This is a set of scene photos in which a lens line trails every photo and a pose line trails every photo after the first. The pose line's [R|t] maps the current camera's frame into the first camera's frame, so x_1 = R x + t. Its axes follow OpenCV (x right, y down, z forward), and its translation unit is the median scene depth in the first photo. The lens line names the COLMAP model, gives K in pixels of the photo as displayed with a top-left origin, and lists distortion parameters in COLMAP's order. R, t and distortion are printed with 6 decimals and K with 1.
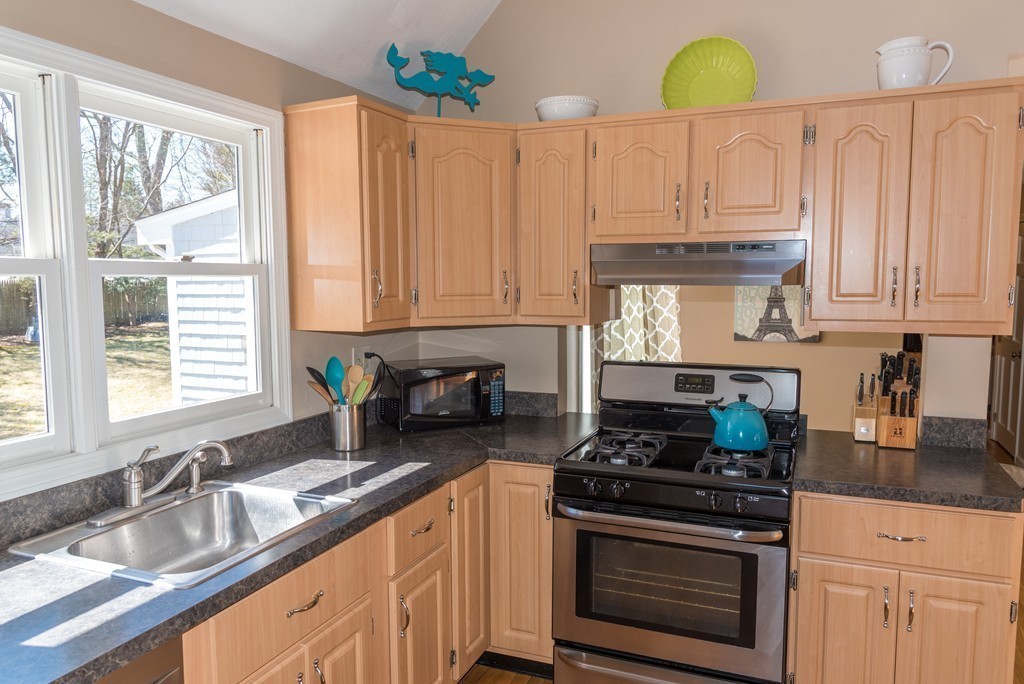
lens RADIAL K [[746.6, 0, 512.0], [0, 746.6, 342.0], [0, 0, 1]] dist [0.000351, -0.000034]
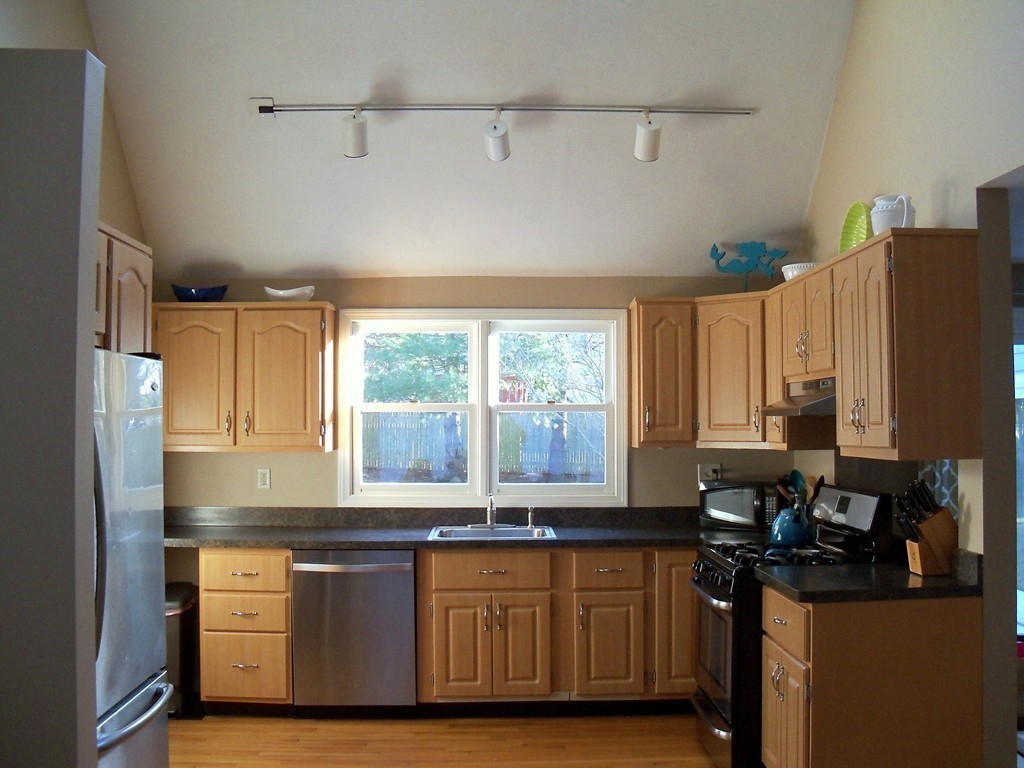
lens RADIAL K [[1071.1, 0, 512.0], [0, 1071.1, 384.0], [0, 0, 1]] dist [-0.236395, 0.262514]
pose [[0.386184, -0.032731, -0.921841, 1.664011], [-0.081591, 0.994241, -0.069482, 0.027212], [0.918806, 0.102047, 0.381289, -0.070344]]
